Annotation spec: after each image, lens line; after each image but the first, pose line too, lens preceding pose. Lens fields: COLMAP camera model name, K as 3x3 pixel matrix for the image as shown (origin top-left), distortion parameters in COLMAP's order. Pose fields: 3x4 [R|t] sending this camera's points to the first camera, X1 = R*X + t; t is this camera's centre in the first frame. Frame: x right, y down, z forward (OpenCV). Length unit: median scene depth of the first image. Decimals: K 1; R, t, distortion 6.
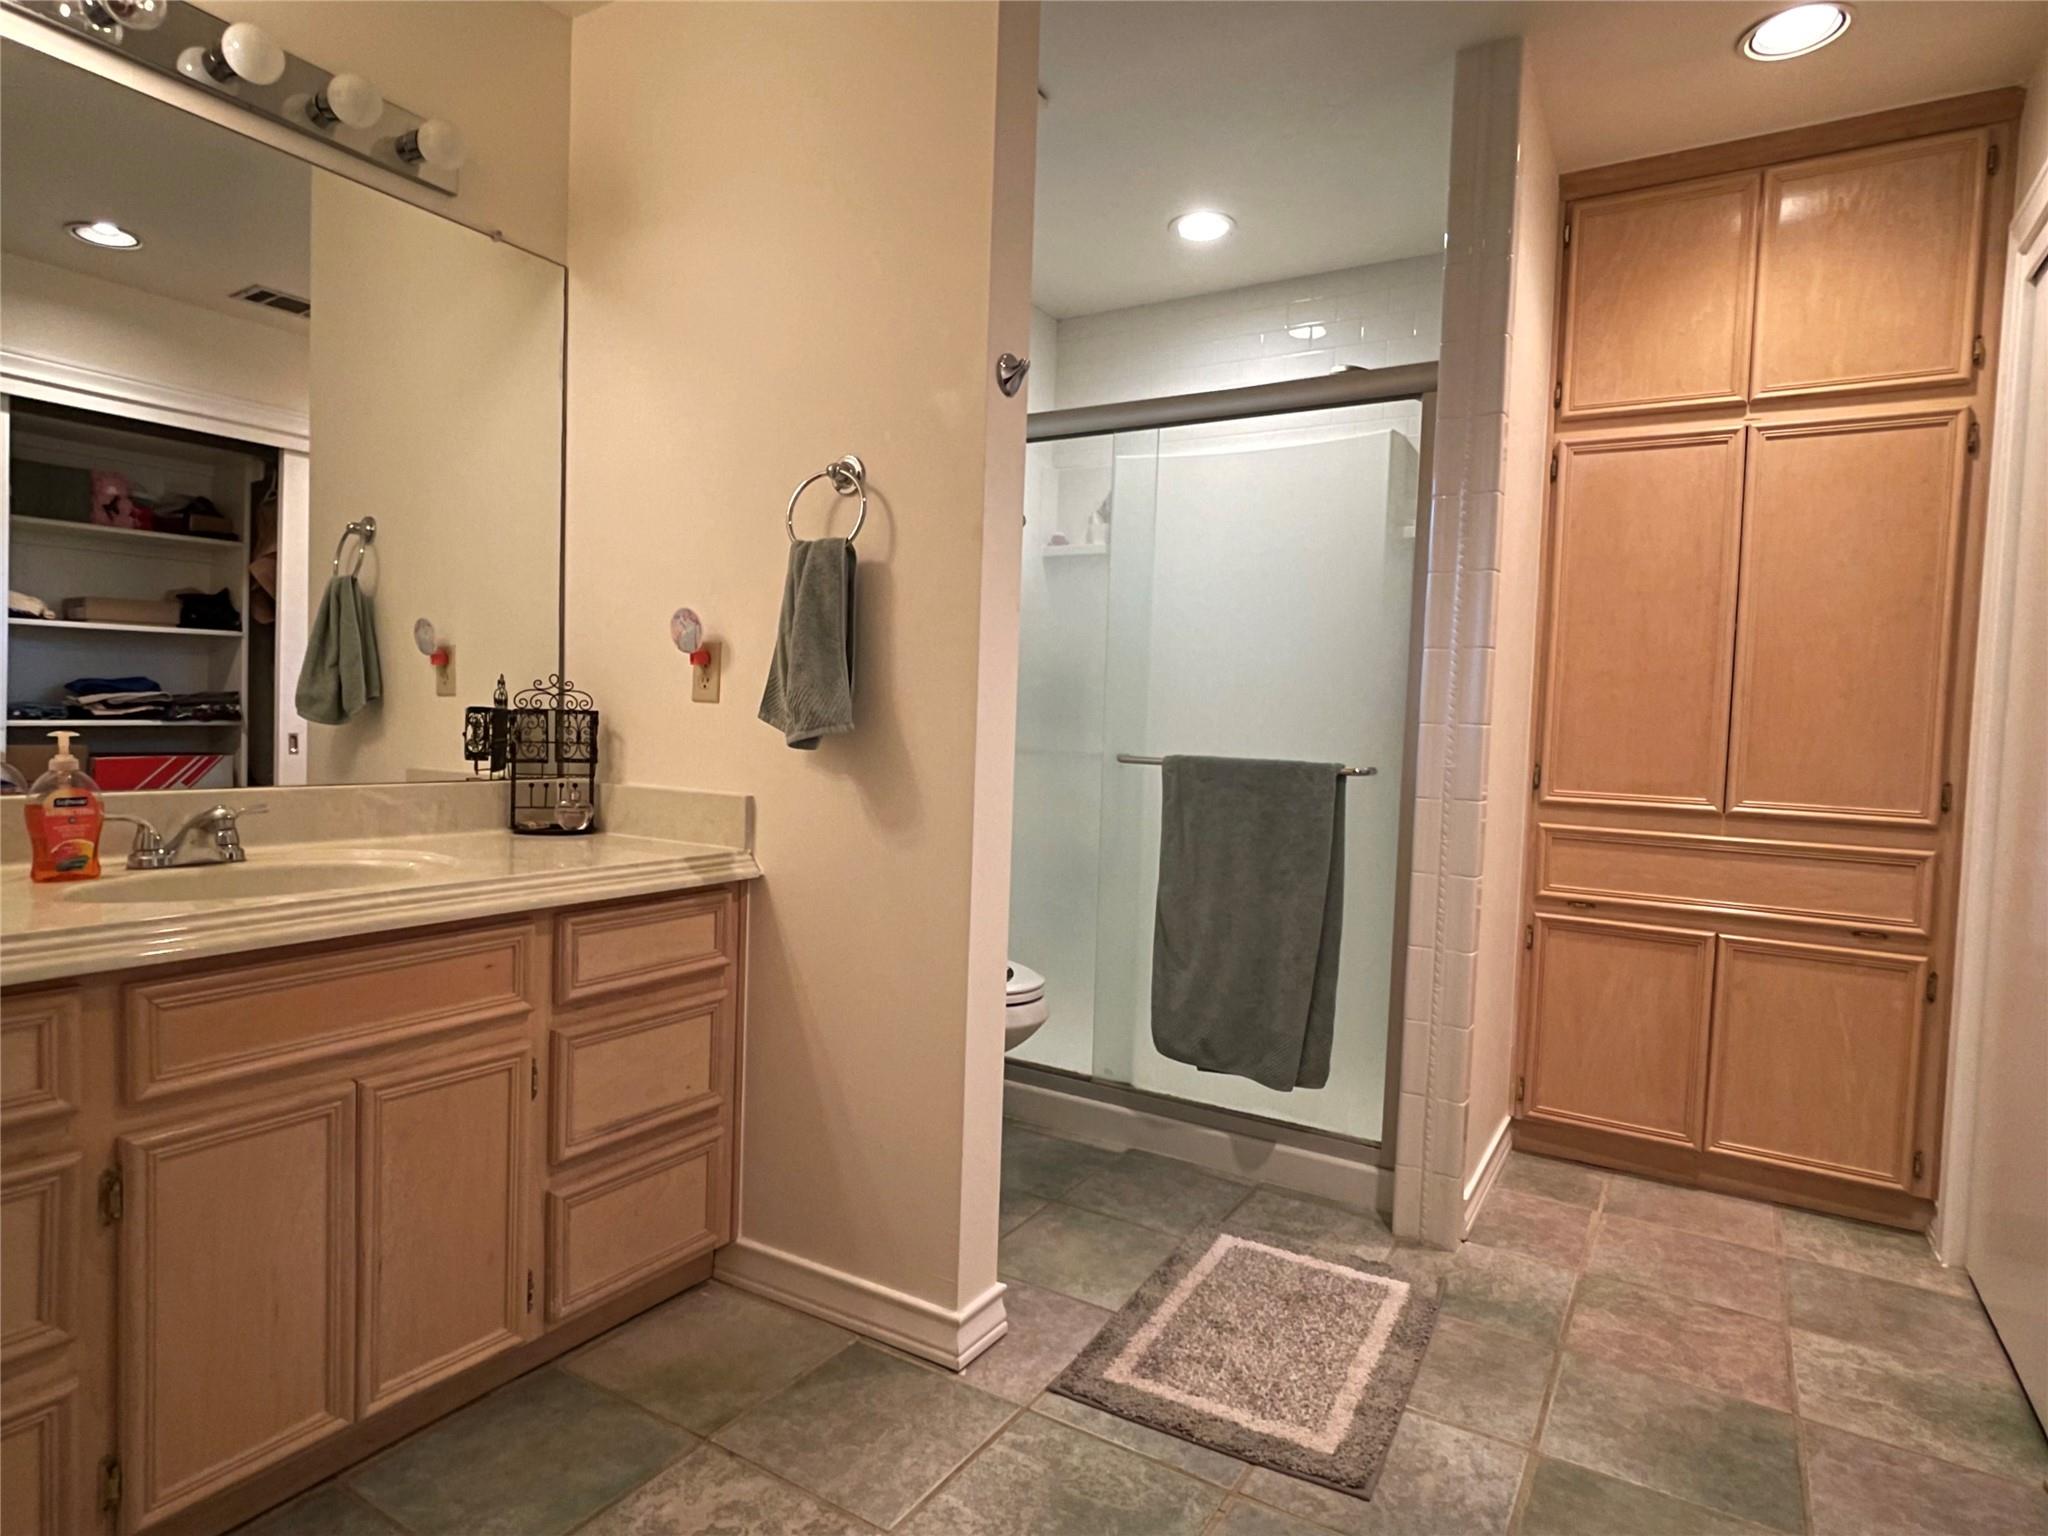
lens RADIAL K [[1135.3, 0, 1023.1], [0, 1135.3, 768.4], [0, 0, 1]] dist [-0.009096, -0.001586]
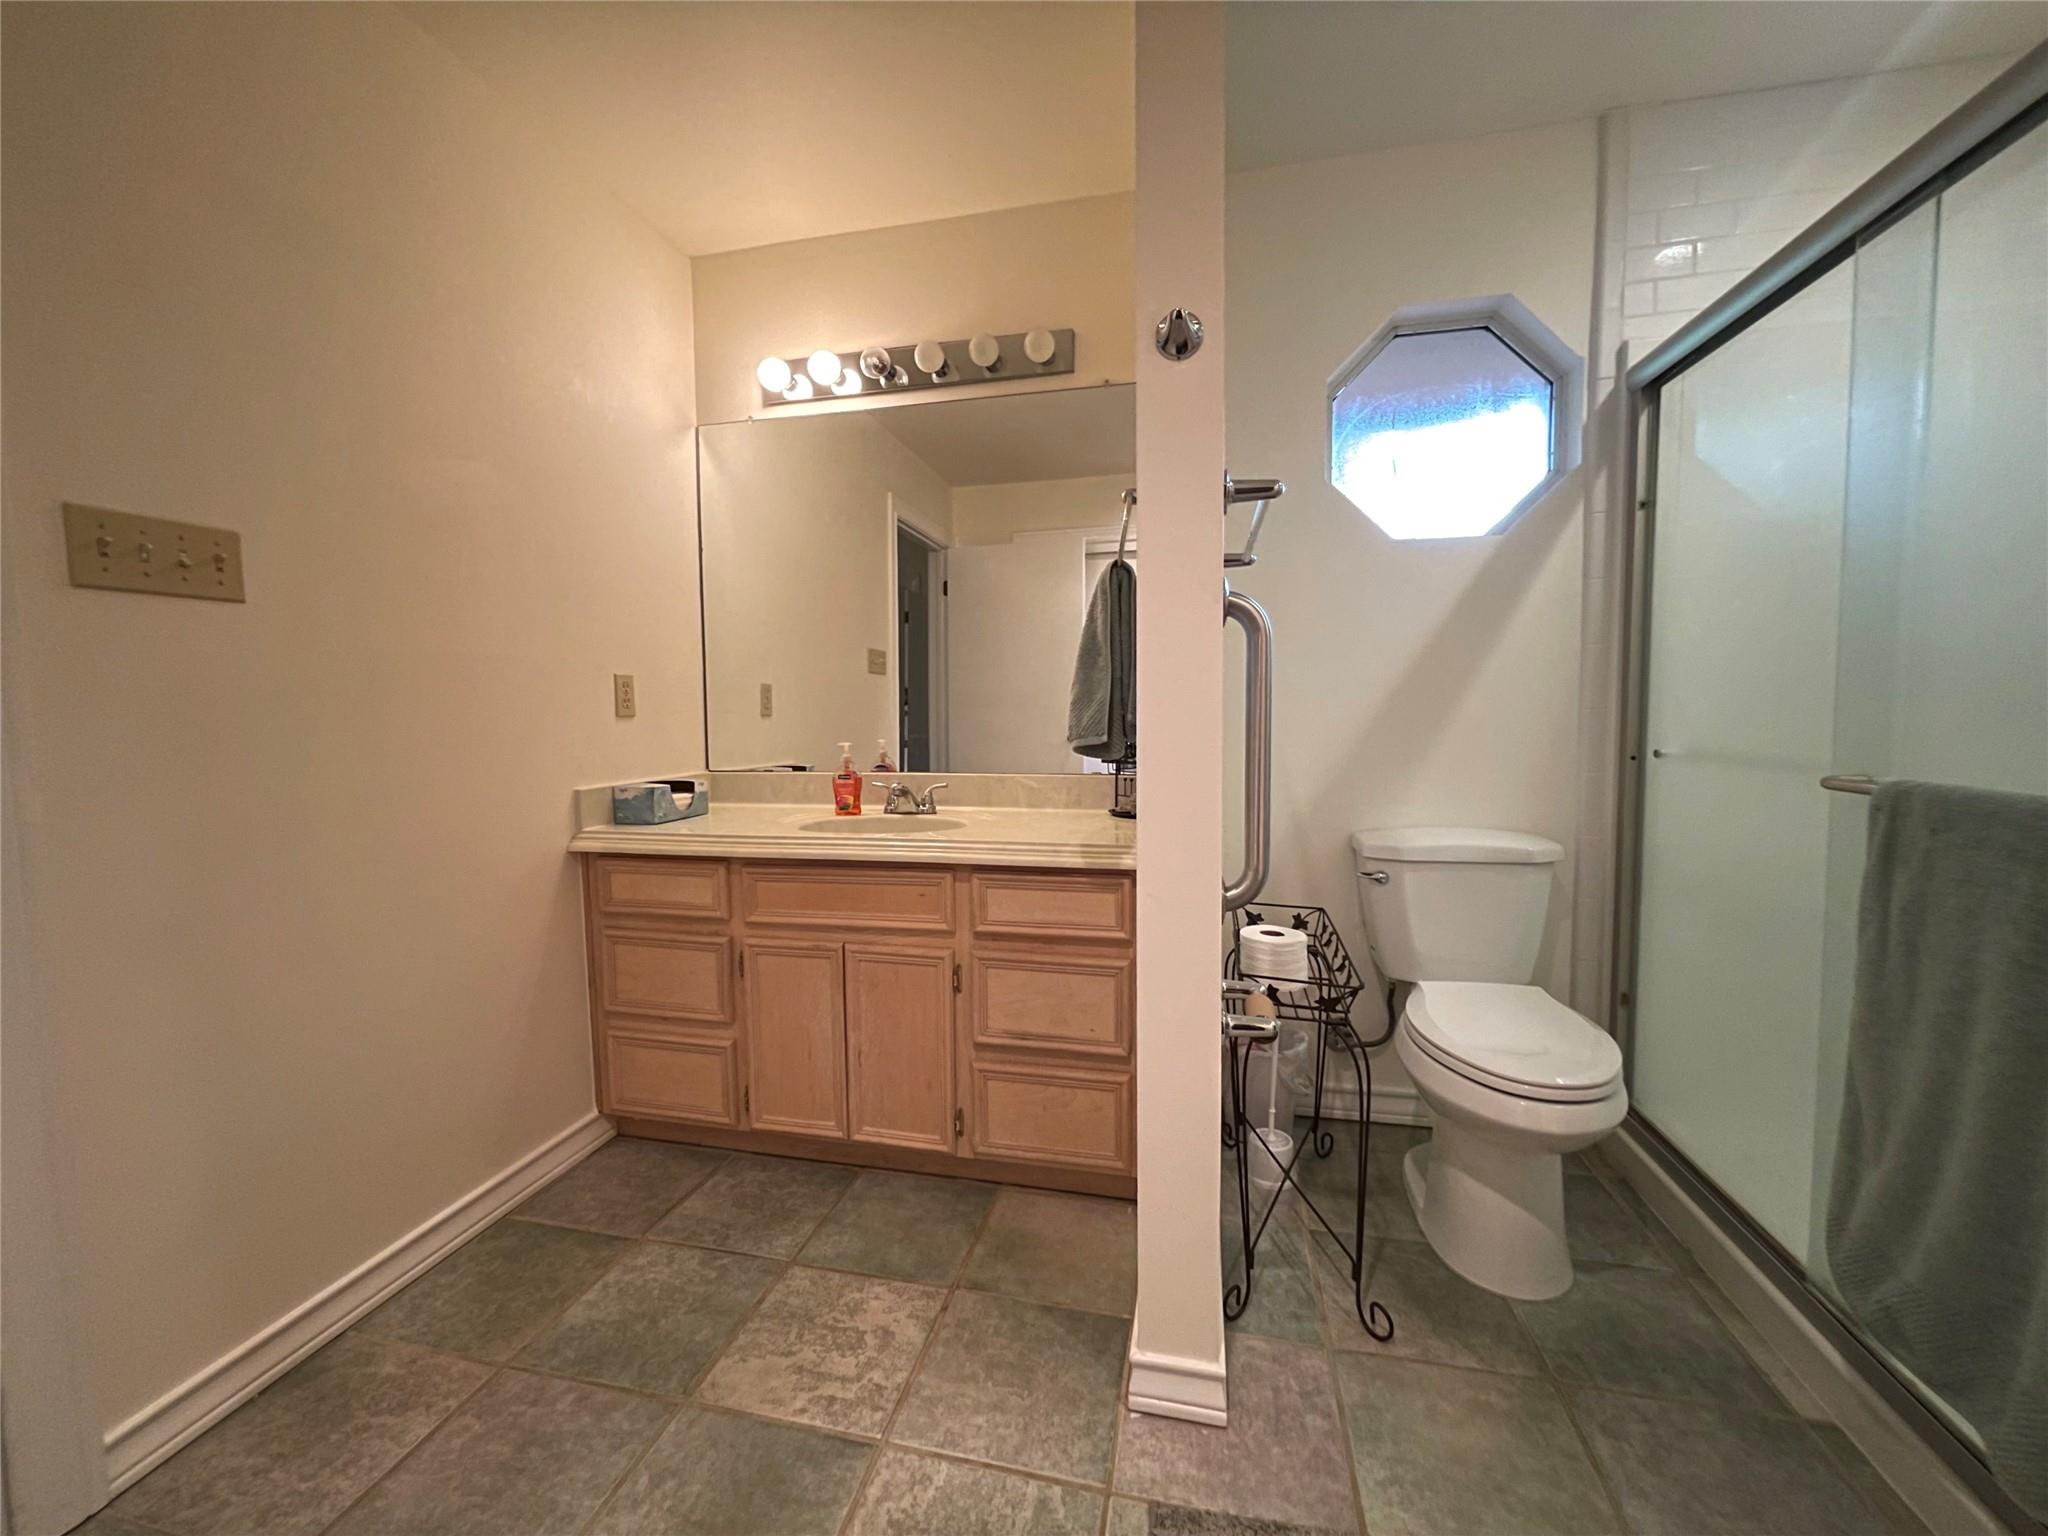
lens RADIAL K [[826.9, 0, 1021.6], [0, 826.9, 761.6], [0, 0, 1]] dist [-0.000892, 0.000533]
pose [[0.322423, 0.026875, -0.946214, 0.582424], [-0.022347, 0.999534, 0.020775, -0.030817], [0.946332, 0.014447, 0.322873, 0.703563]]
